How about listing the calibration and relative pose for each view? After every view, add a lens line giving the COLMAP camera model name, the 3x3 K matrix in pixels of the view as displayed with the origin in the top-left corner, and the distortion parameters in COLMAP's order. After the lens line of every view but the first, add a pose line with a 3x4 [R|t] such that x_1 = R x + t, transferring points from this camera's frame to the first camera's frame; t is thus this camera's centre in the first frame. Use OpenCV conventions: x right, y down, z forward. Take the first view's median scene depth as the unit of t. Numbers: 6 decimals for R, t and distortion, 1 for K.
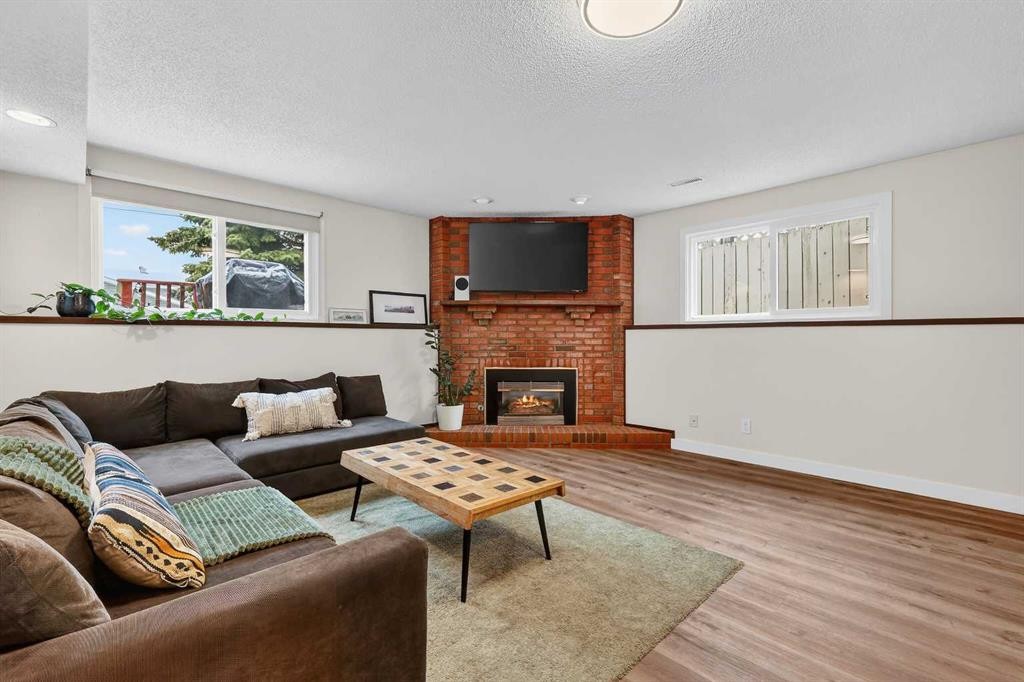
lens RADIAL K [[444.0, 0, 511.7], [0, 444.0, 336.7], [0, 0, 1]] dist [-0.000329, -0.000258]
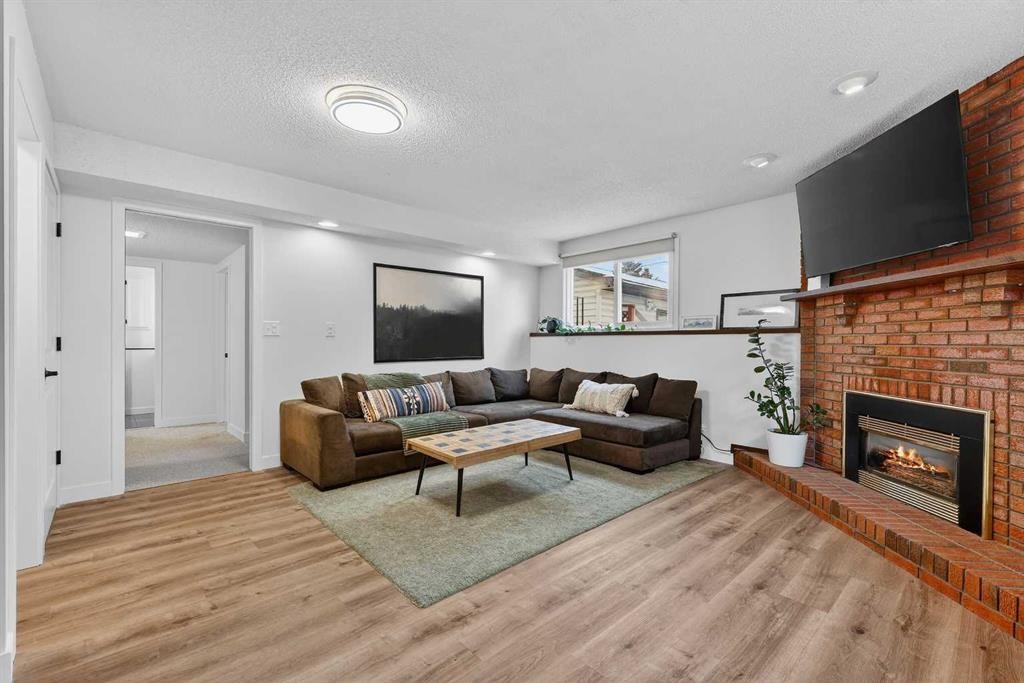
lens RADIAL K [[444.0, 0, 512.0], [0, 444.0, 344.8], [0, 0, 1]] dist [-0.000329, -0.000258]
pose [[-0.011809, 0.002832, -0.999926, 0.602862], [-0.003170, 0.999991, 0.002870, 0.002961], [0.999925, 0.003204, -0.011800, 0.520890]]
